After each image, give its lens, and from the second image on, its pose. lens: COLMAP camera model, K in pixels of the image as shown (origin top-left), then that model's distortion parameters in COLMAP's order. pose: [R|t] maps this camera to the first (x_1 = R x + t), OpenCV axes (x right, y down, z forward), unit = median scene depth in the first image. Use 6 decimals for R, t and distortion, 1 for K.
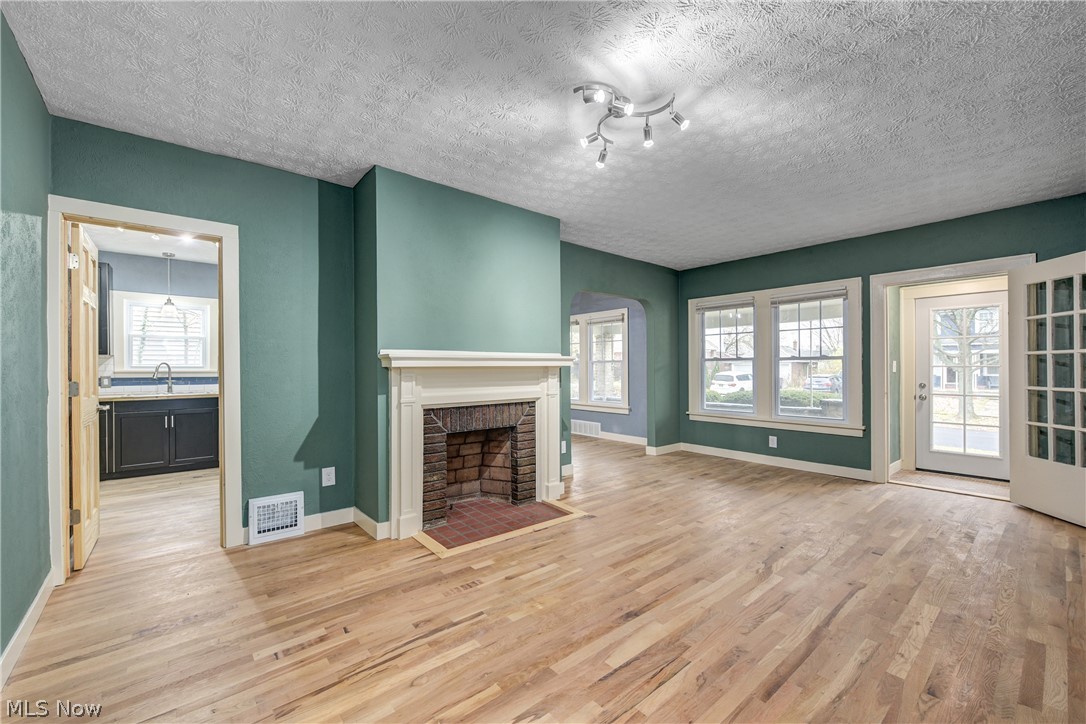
lens RADIAL K [[446.7, 0, 536.5], [0, 446.7, 365.6], [0, 0, 1]] dist [-0.007387, -0.001677]
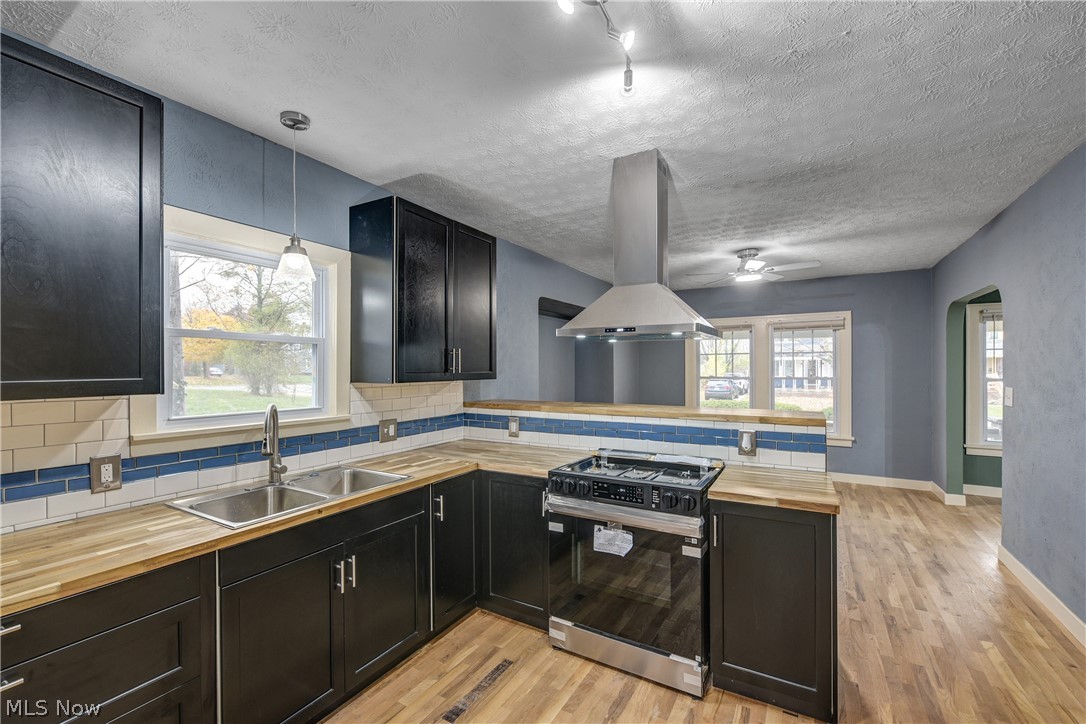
lens RADIAL K [[446.7, 0, 532.1], [0, 446.7, 366.1], [0, 0, 1]] dist [-0.007387, -0.001677]
pose [[0.942640, 0.005495, 0.333766, -1.182883], [-0.005416, 0.999985, -0.001167, -0.058300], [-0.333767, -0.000708, 0.942655, 0.910004]]
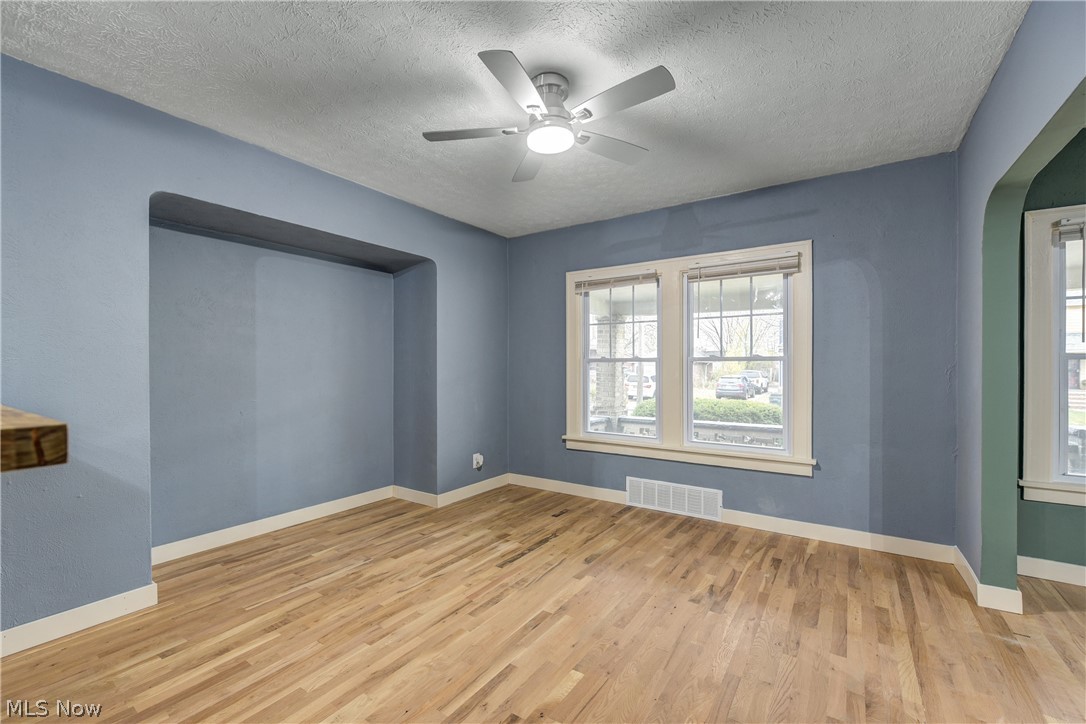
lens RADIAL K [[446.7, 0, 528.6], [0, 446.7, 367.6], [0, 0, 1]] dist [-0.007387, -0.001677]
pose [[0.961444, 0.005110, 0.274955, -0.390955], [-0.006714, 0.999966, 0.004891, -0.002210], [-0.274920, -0.006549, 0.961445, 1.305572]]
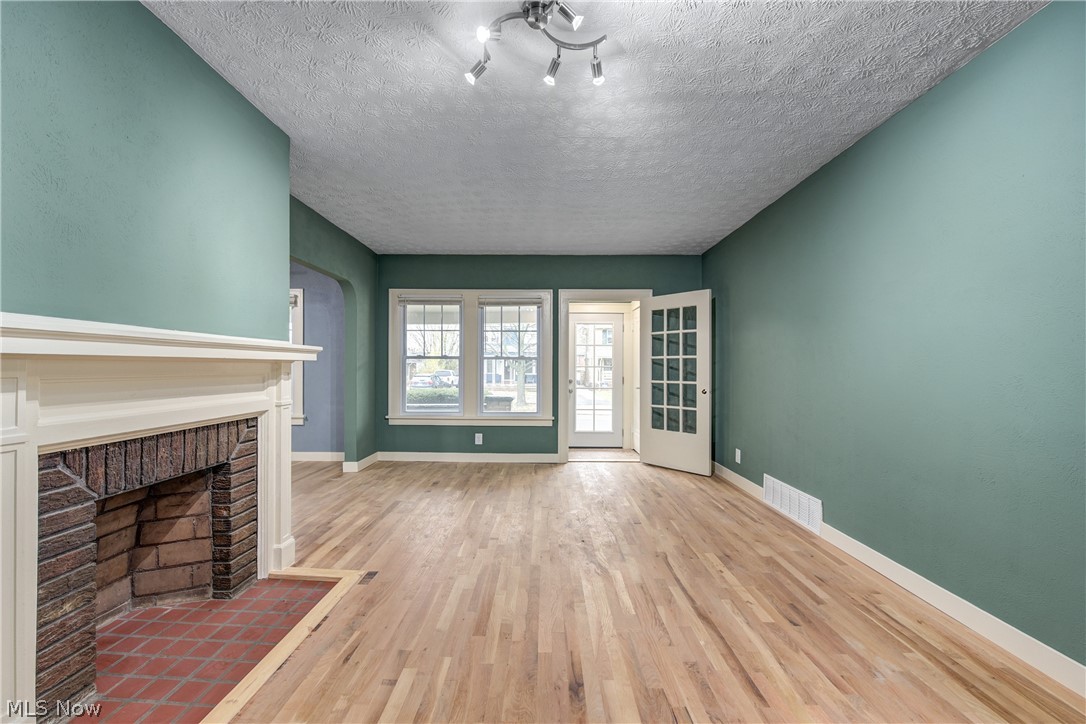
lens RADIAL K [[446.7, 0, 546.5], [0, 446.7, 369.5], [0, 0, 1]] dist [-0.007387, -0.001677]
pose [[0.639935, 0.004032, 0.768419, -0.248936], [-0.011409, 0.999926, 0.004254, 0.007632], [-0.768345, -0.011489, 0.639933, 0.342912]]
